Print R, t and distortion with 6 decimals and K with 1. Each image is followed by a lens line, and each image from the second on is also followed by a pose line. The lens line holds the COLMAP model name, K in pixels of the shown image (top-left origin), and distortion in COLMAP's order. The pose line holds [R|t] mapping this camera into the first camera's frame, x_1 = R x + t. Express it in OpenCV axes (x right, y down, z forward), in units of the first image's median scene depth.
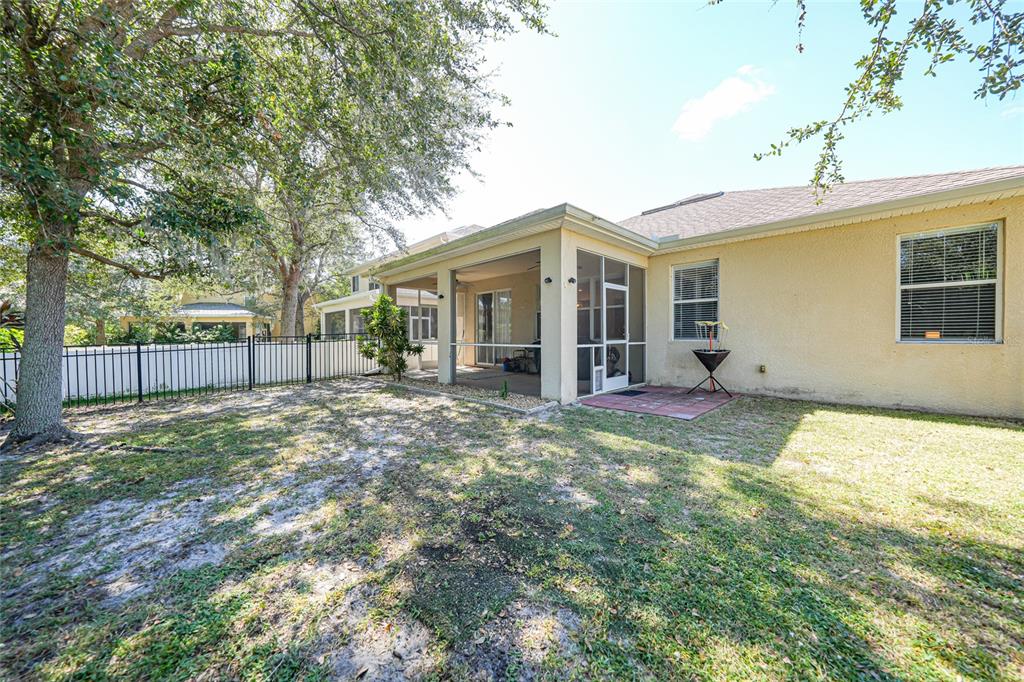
lens RADIAL K [[354.9, 0, 513.2], [0, 354.9, 336.8], [0, 0, 1]] dist [-0.000424, -0.000090]
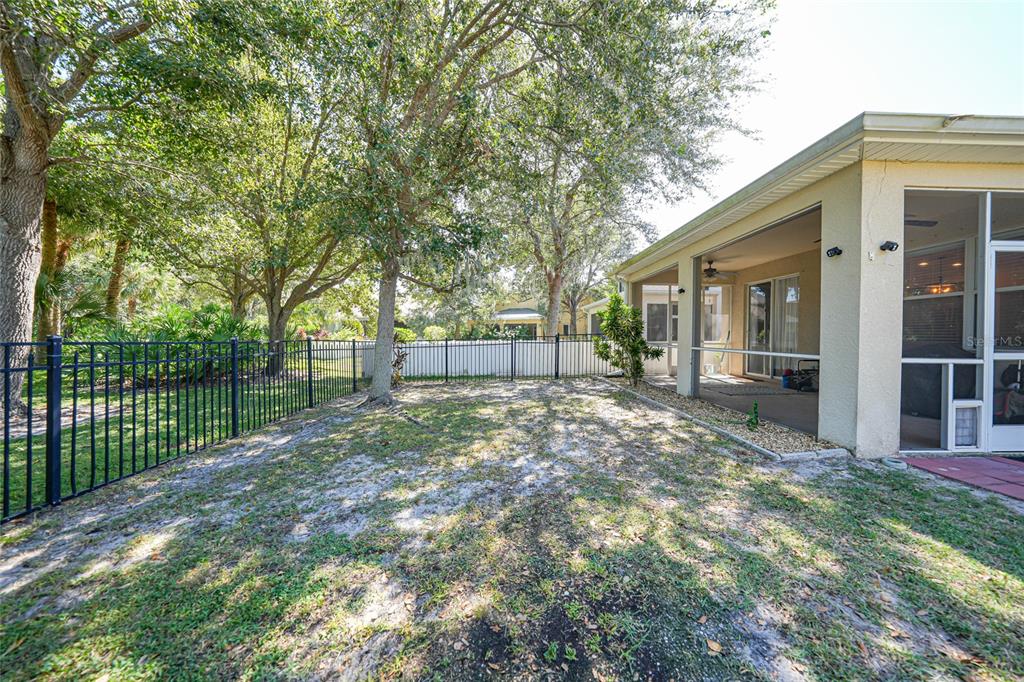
lens RADIAL K [[357.6, 0, 512.4], [0, 357.6, 337.4], [0, 0, 1]] dist [-0.025720, 0.007325]
pose [[0.736486, 0.015534, -0.676274, 0.113351], [-0.014022, 0.999872, 0.007697, -0.008040], [0.676307, 0.003813, 0.736610, 0.186395]]
